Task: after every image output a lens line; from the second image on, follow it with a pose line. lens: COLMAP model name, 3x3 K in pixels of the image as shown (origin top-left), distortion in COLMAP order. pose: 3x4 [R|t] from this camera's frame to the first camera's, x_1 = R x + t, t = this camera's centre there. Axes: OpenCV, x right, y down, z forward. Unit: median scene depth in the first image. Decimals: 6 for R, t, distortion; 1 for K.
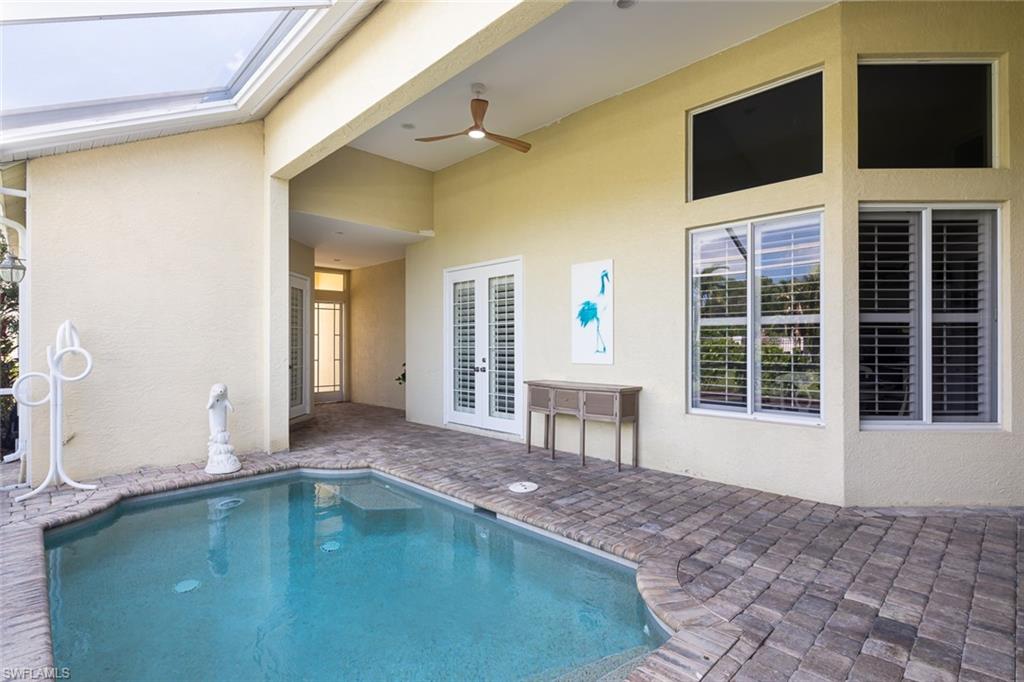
lens RADIAL K [[490.8, 0, 511.6], [0, 490.8, 346.2], [0, 0, 1]] dist [-0.065962, -0.000120]
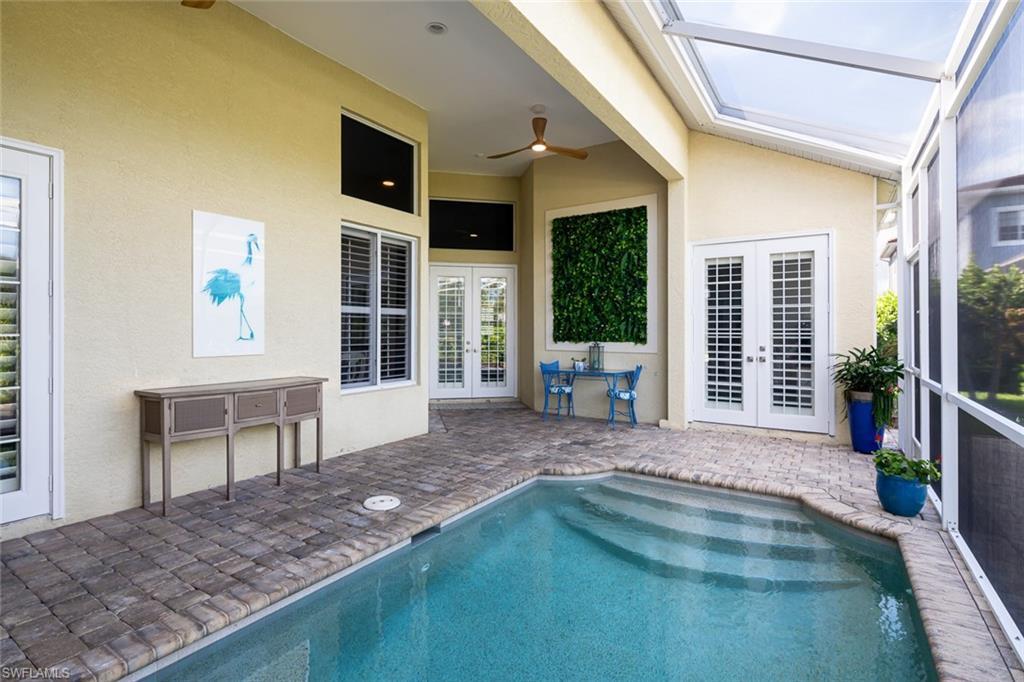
lens RADIAL K [[497.7, 0, 509.4], [0, 497.7, 328.6], [0, 0, 1]] dist [0.002116, -0.000193]
pose [[-0.210396, -0.001446, 0.977615, -0.767799], [0.000172, 0.999999, 0.001516, -0.006534], [-0.977616, 0.000488, -0.210395, 0.878687]]
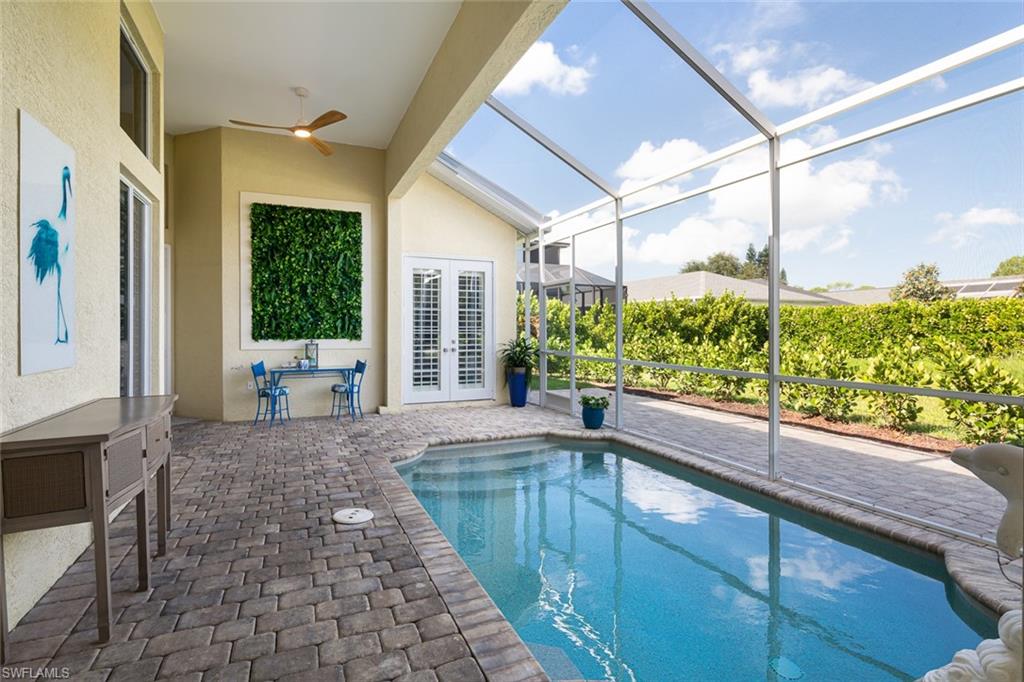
lens RADIAL K [[497.7, 0, 509.4], [0, 497.7, 328.6], [0, 0, 1]] dist [0.002116, -0.000193]
pose [[-0.936419, -0.006040, 0.350833, -0.427546], [-0.005145, 0.999981, 0.003483, -0.004058], [-0.350847, 0.001457, -0.936432, 1.488118]]
